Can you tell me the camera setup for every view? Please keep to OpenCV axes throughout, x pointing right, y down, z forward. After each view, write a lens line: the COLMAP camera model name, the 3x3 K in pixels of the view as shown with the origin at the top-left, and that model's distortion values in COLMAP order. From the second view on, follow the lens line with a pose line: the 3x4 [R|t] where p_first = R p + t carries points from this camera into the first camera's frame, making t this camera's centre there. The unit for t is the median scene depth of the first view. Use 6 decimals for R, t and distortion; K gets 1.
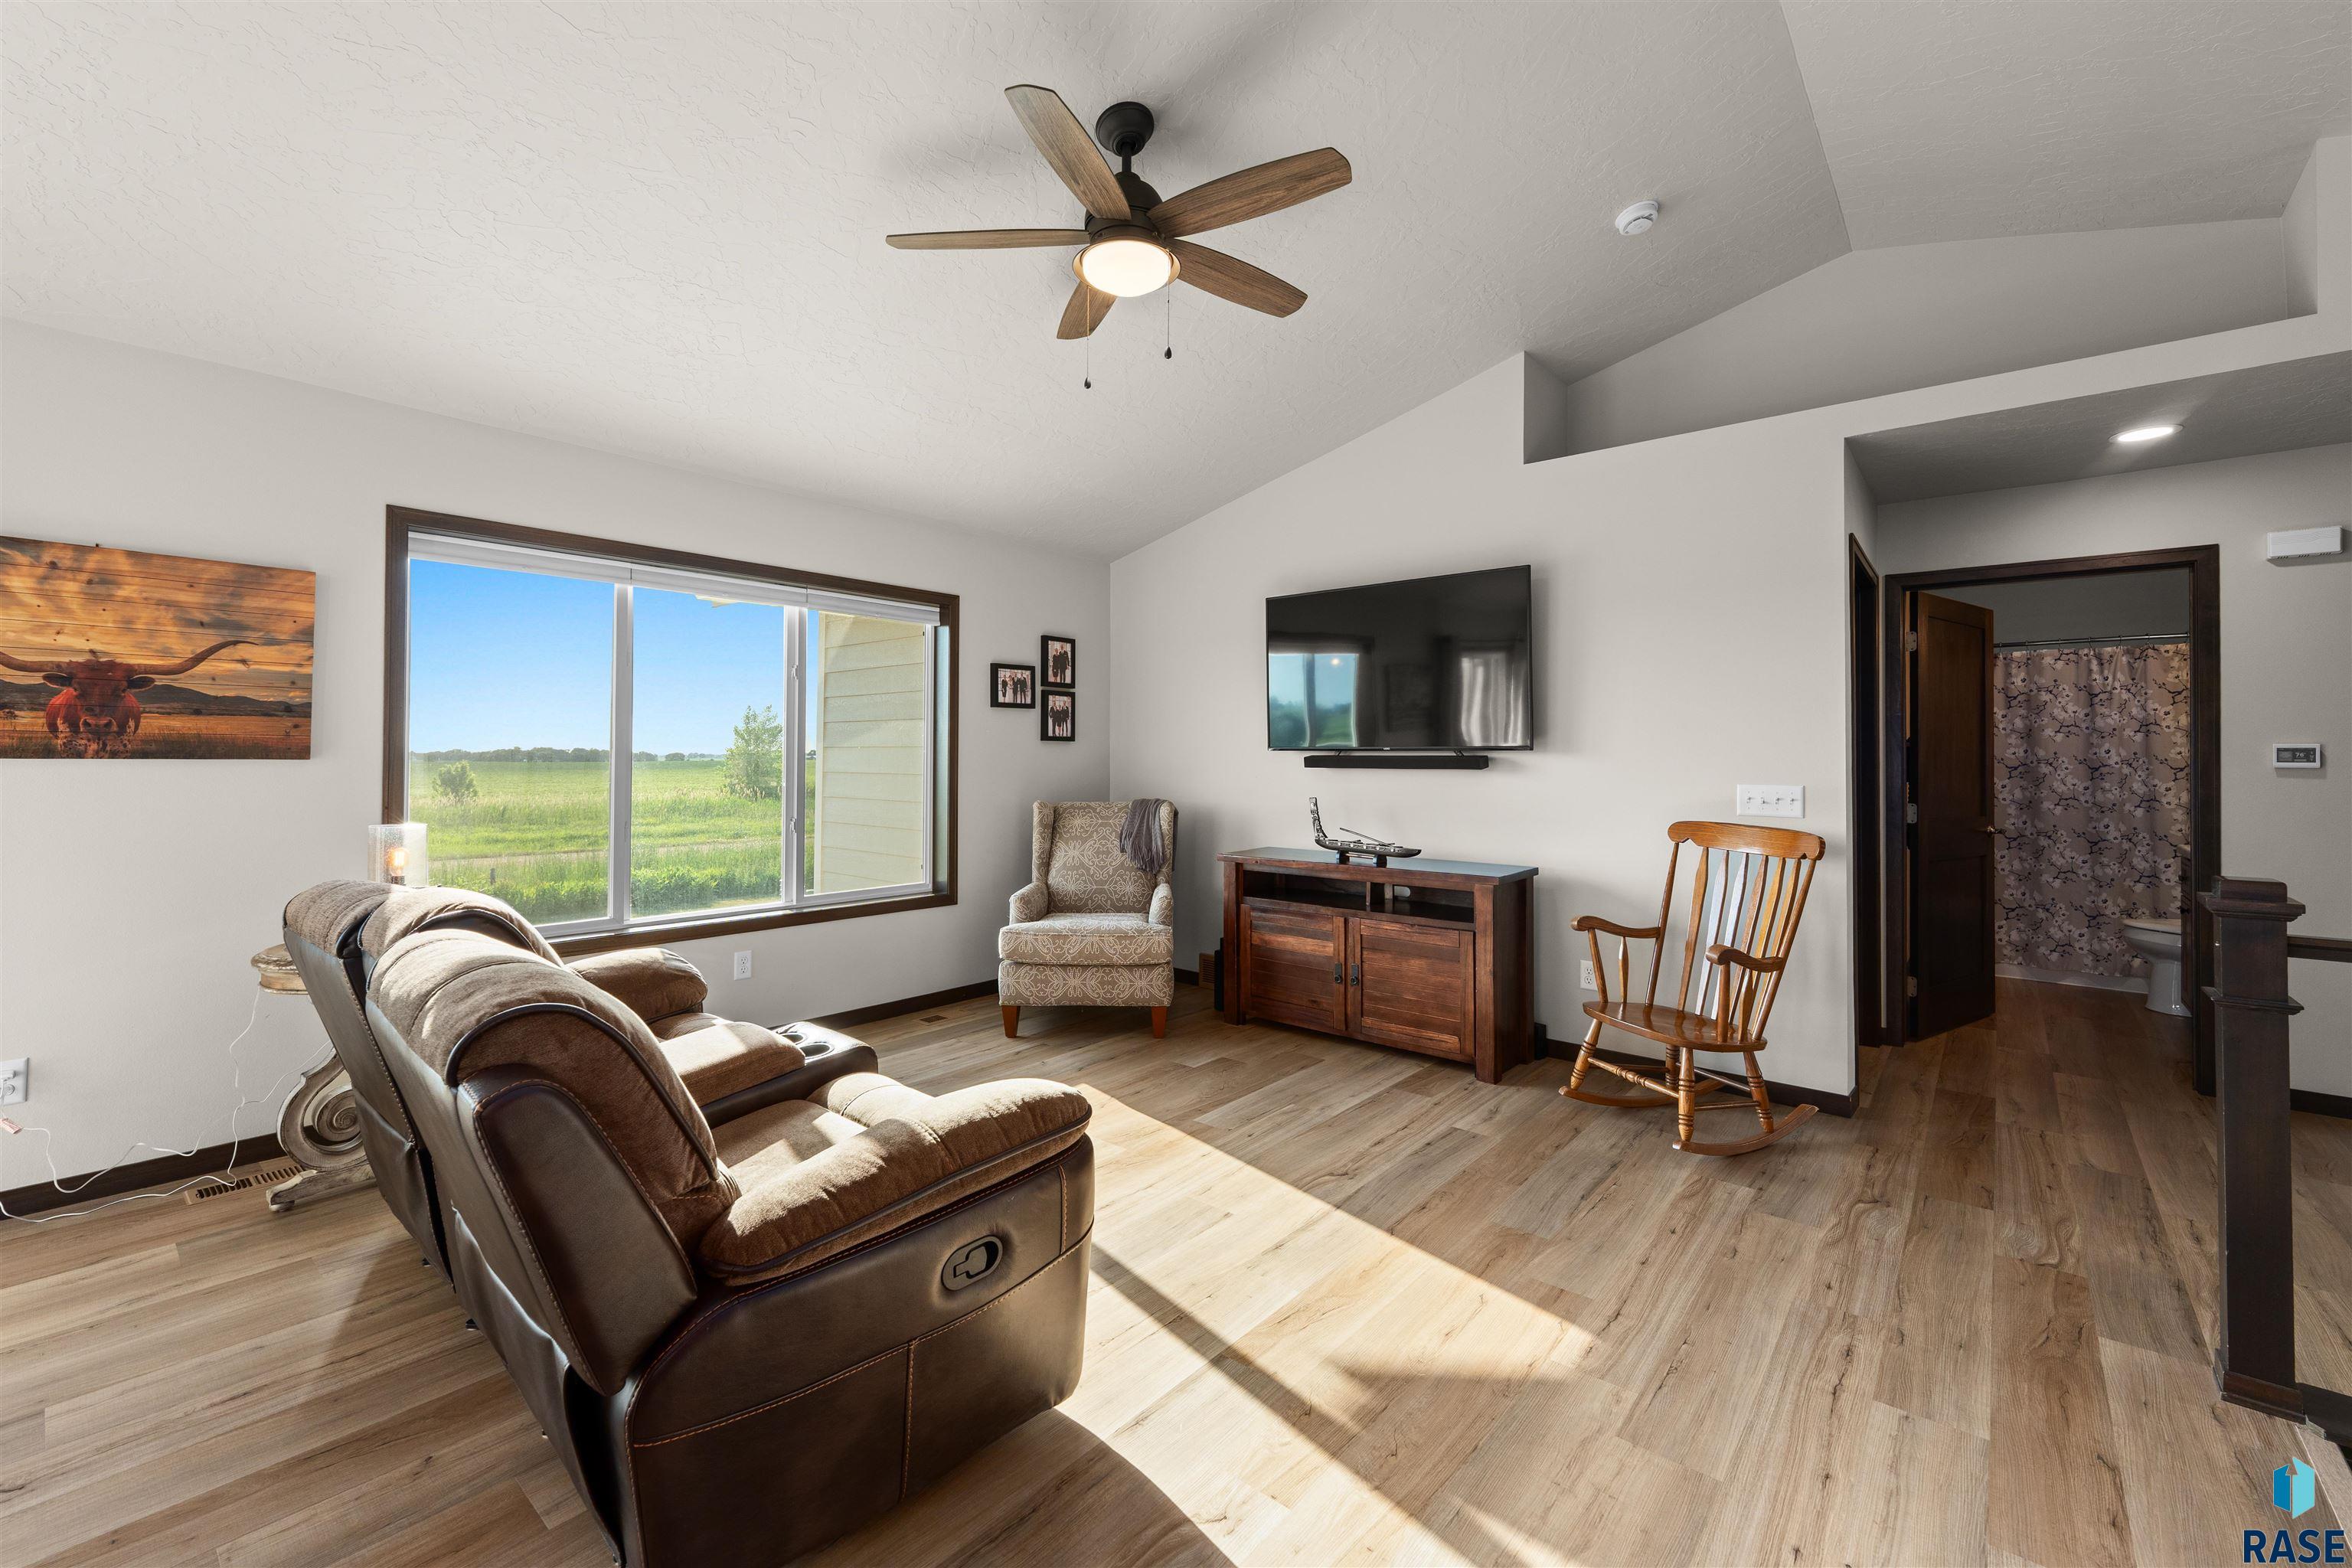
lens RADIAL K [[971.7, 0, 1173.4], [0, 971.7, 740.8], [0, 0, 1]] dist [-0.000032, -0.000104]
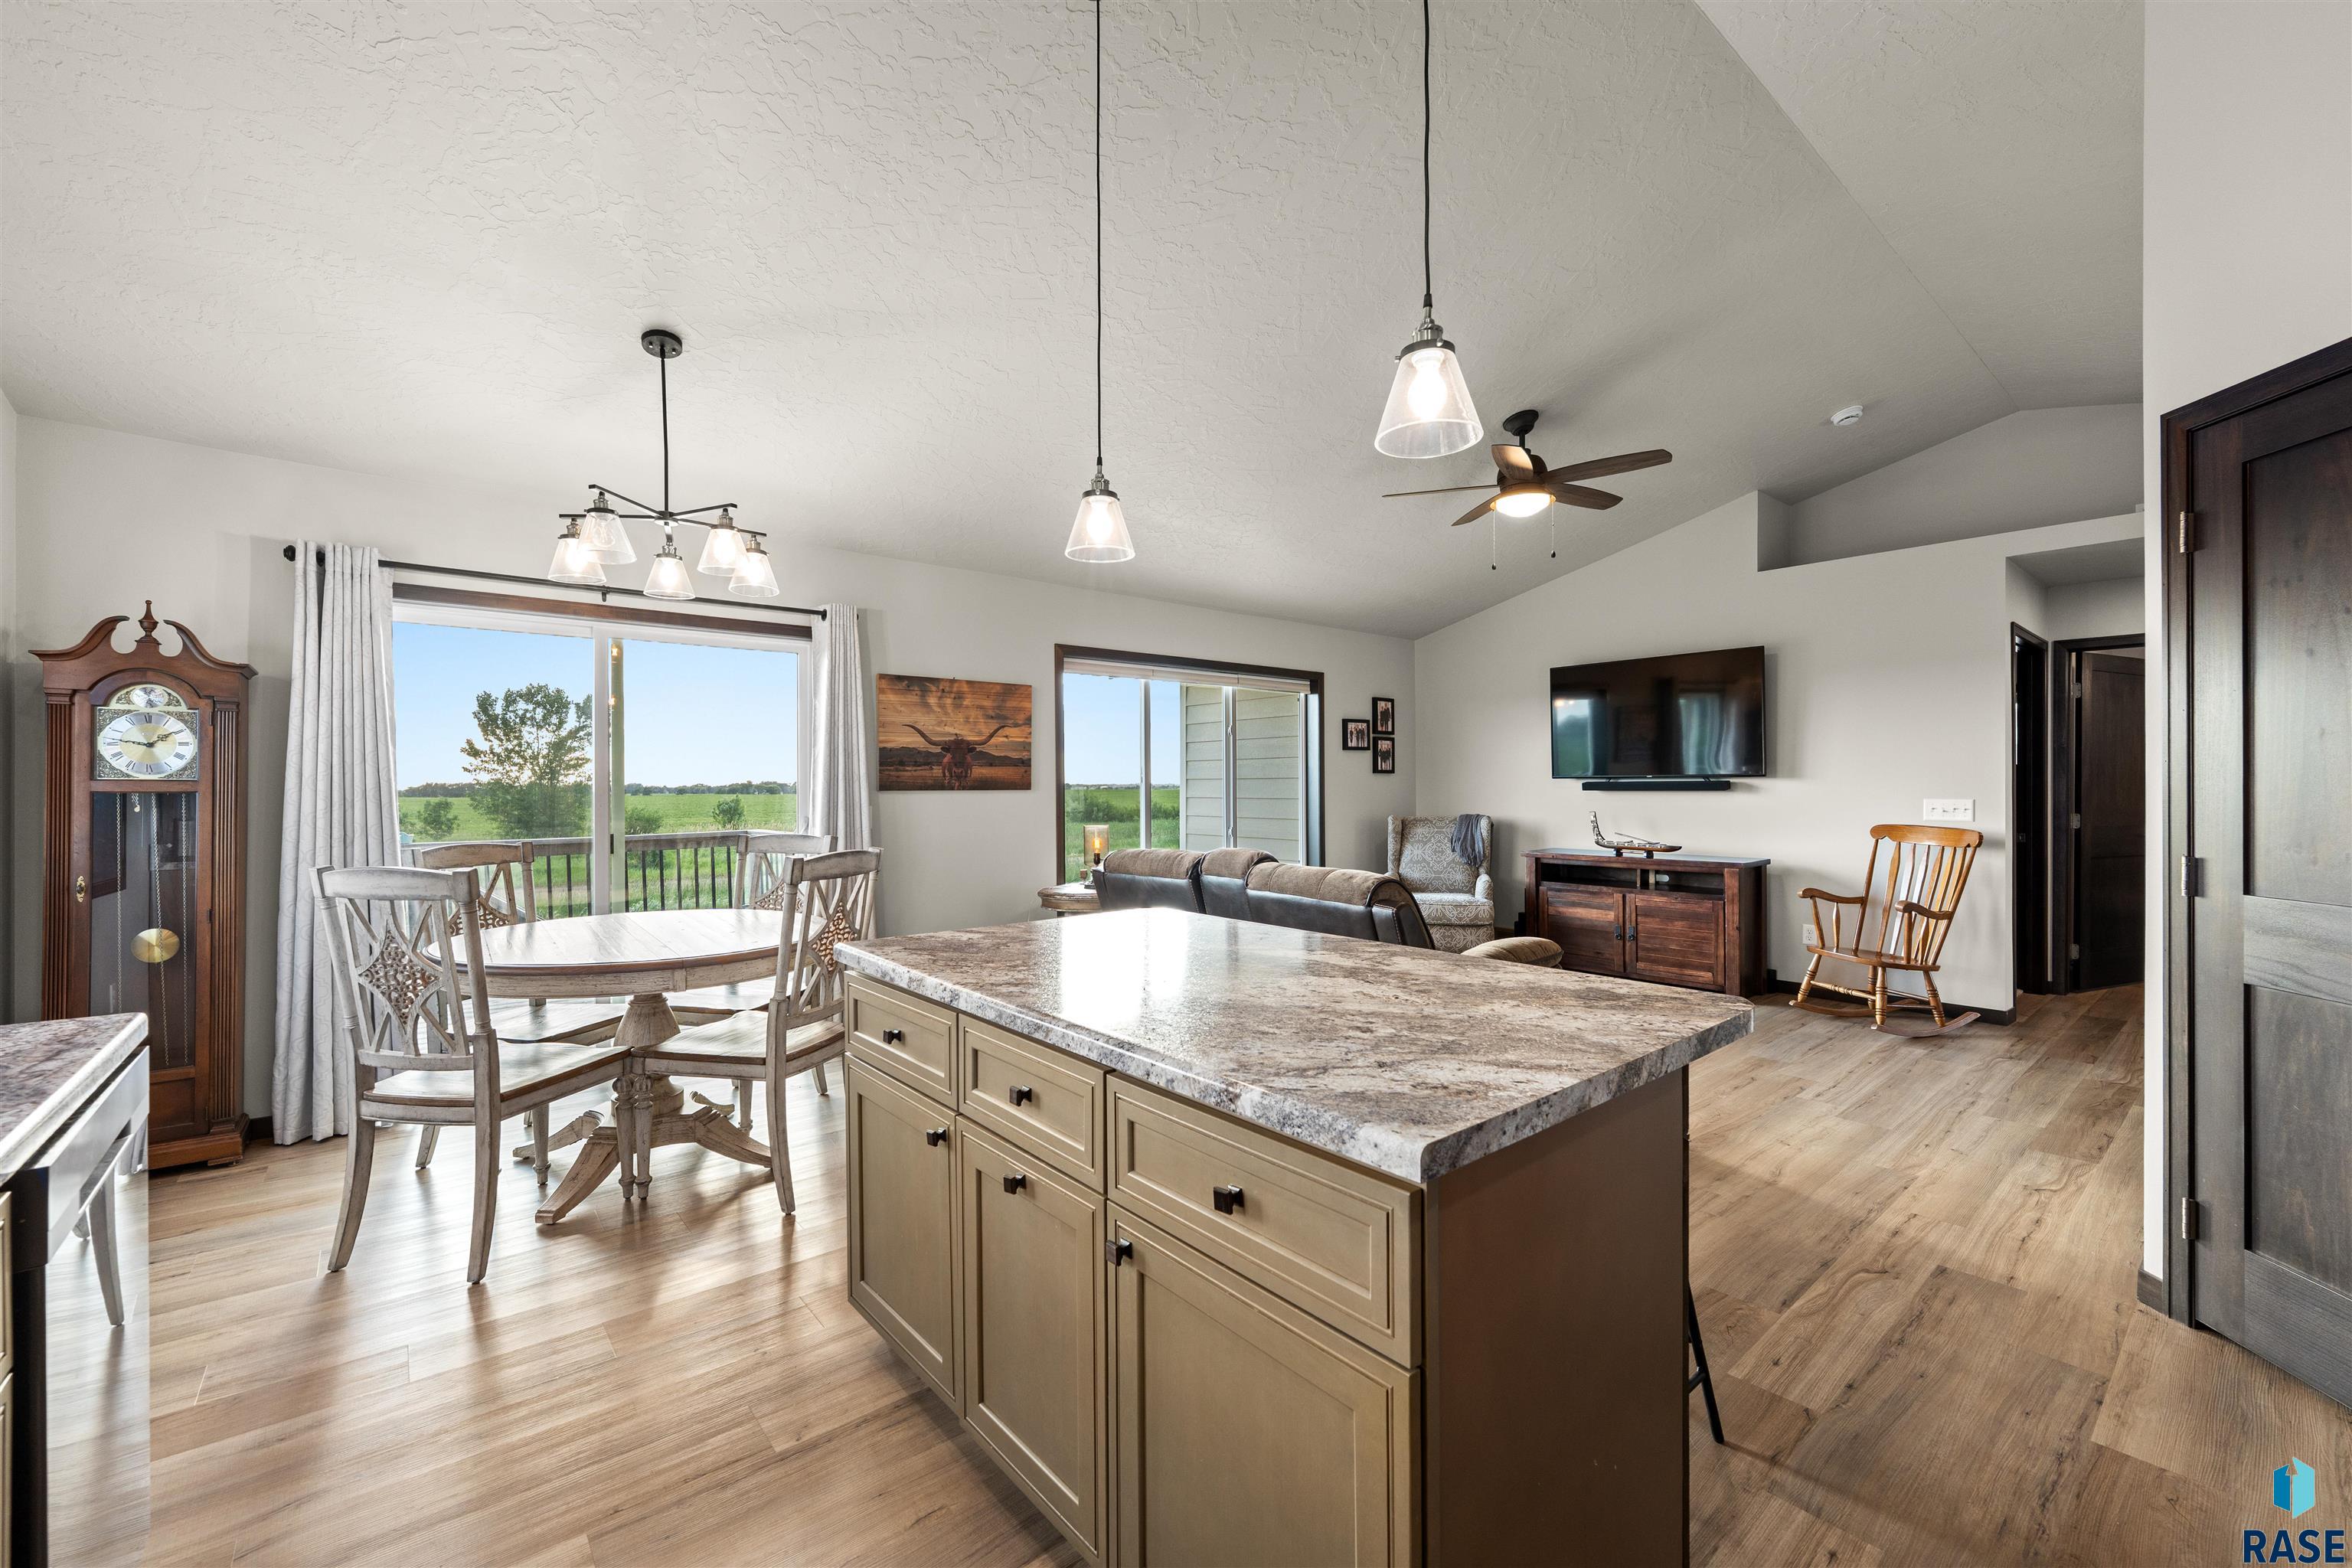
lens RADIAL K [[951.7, 0, 1175.6], [0, 951.7, 789.2], [0, 0, 1]] dist [-0.001744, -0.000280]
pose [[0.985719, -0.009235, -0.168143, -0.301808], [0.012745, 0.999722, 0.019813, -0.012461], [0.167913, -0.021673, 0.985563, -0.629503]]
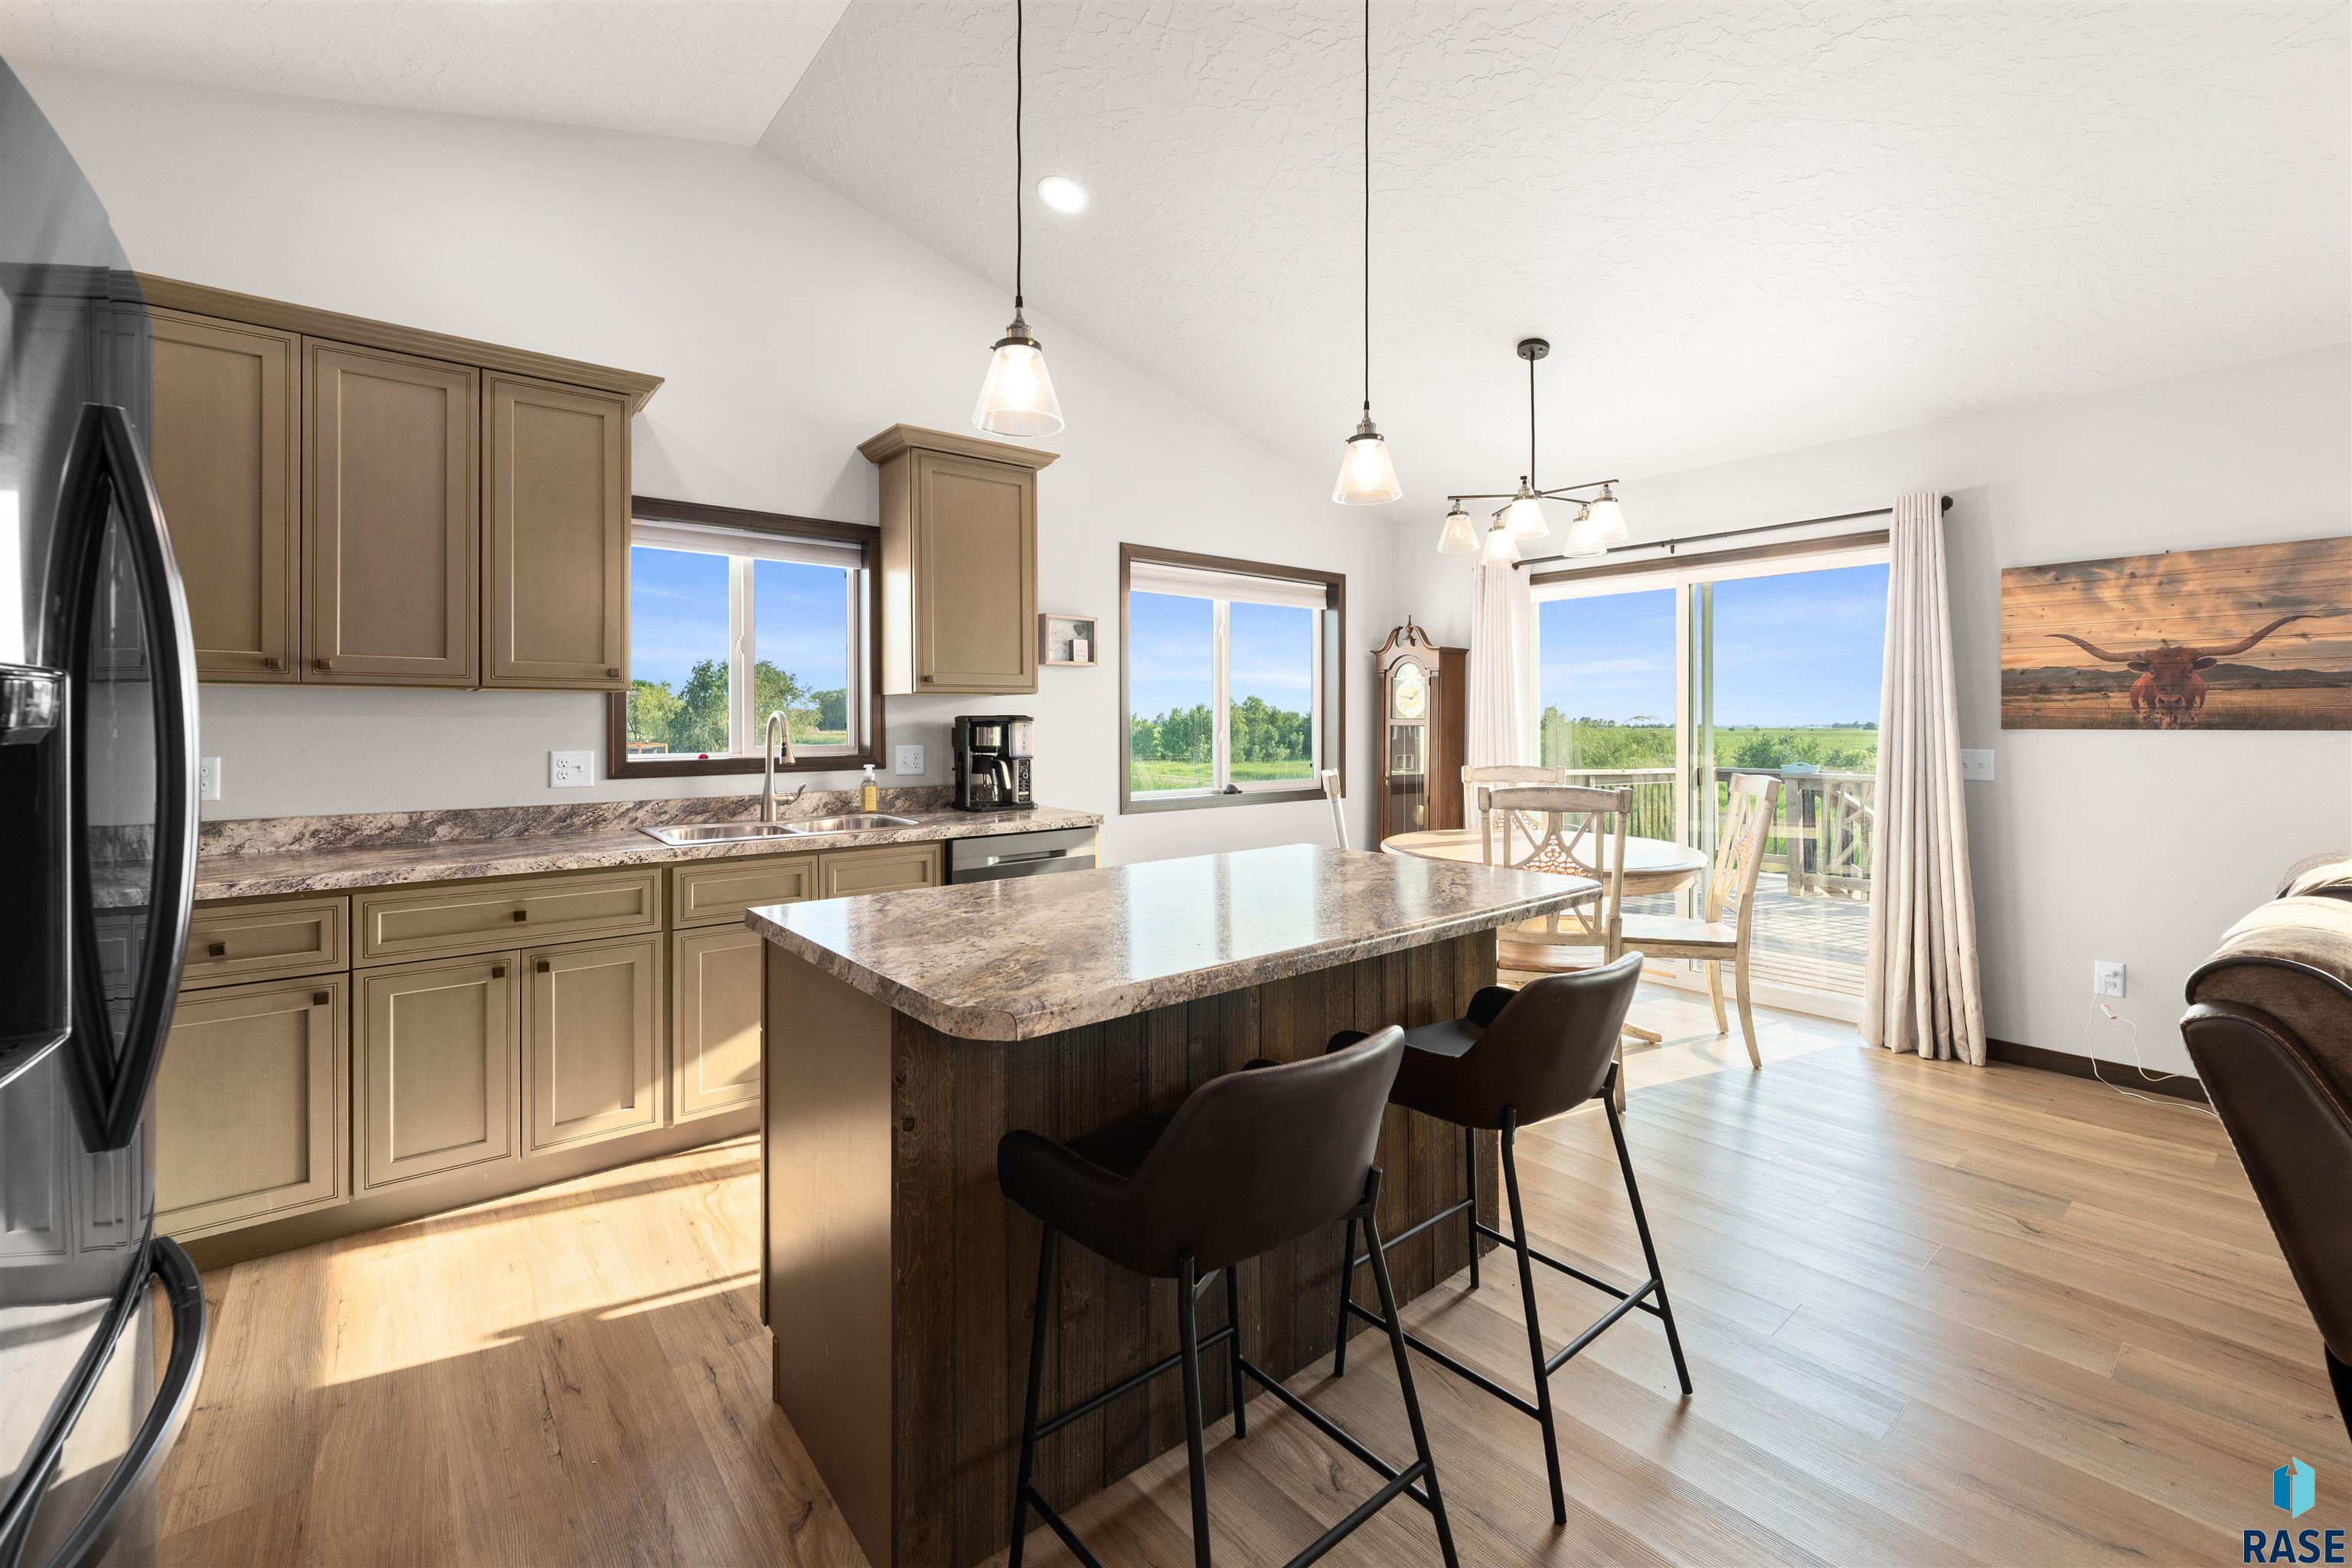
lens RADIAL K [[976.2, 0, 1170.4], [0, 976.2, 725.5], [0, 0, 1]] dist [0.000490, 0.000007]
pose [[-0.173606, -0.003707, -0.984808, 0.237680], [0.018204, 0.999810, -0.006972, -0.000634], [0.984647, -0.019138, -0.173506, -0.003997]]
